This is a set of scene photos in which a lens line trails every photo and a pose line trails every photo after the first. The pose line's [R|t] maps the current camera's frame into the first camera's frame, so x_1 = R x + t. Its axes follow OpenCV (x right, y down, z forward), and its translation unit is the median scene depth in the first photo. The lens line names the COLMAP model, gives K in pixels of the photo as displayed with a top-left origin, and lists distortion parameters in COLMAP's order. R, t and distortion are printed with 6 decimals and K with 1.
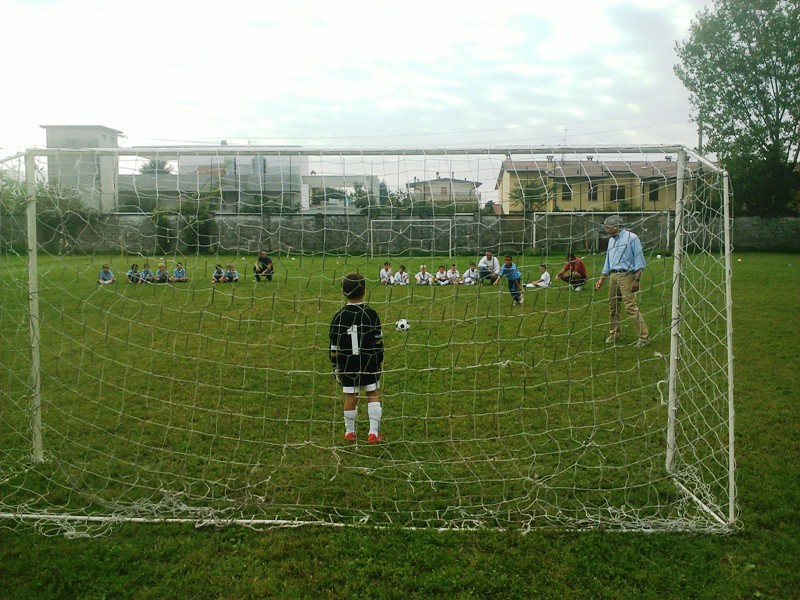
lens RADIAL K [[779.2, 0, 406.2], [0, 779.2, 336.0], [0, 0, 1]] dist [0.035864, 0.000000]
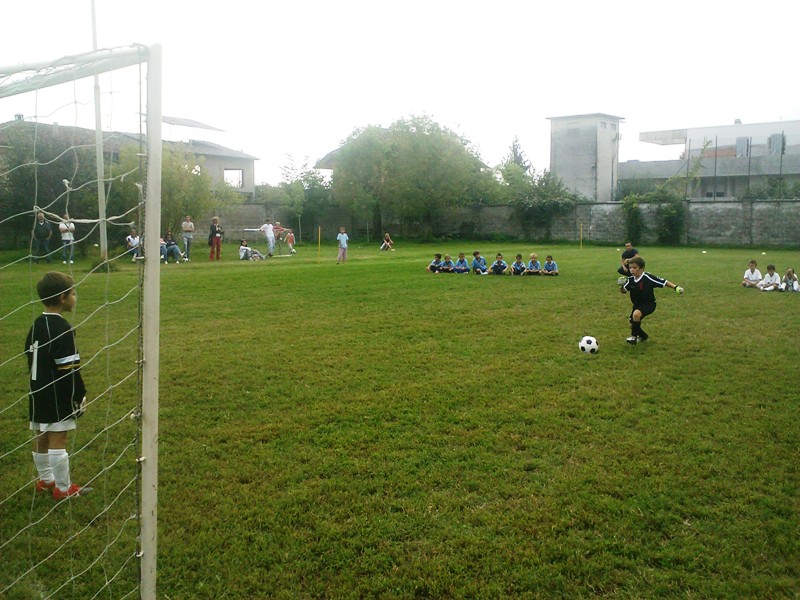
lens RADIAL K [[836.7, 0, 392.2], [0, 836.7, 295.3], [0, 0, 1]] dist [-0.004384, 0.000000]
pose [[0.797126, 0.055901, -0.601220, 0.084781], [-0.082293, 0.996472, -0.016457, -0.008925], [0.598179, 0.062594, 0.798914, 0.067714]]
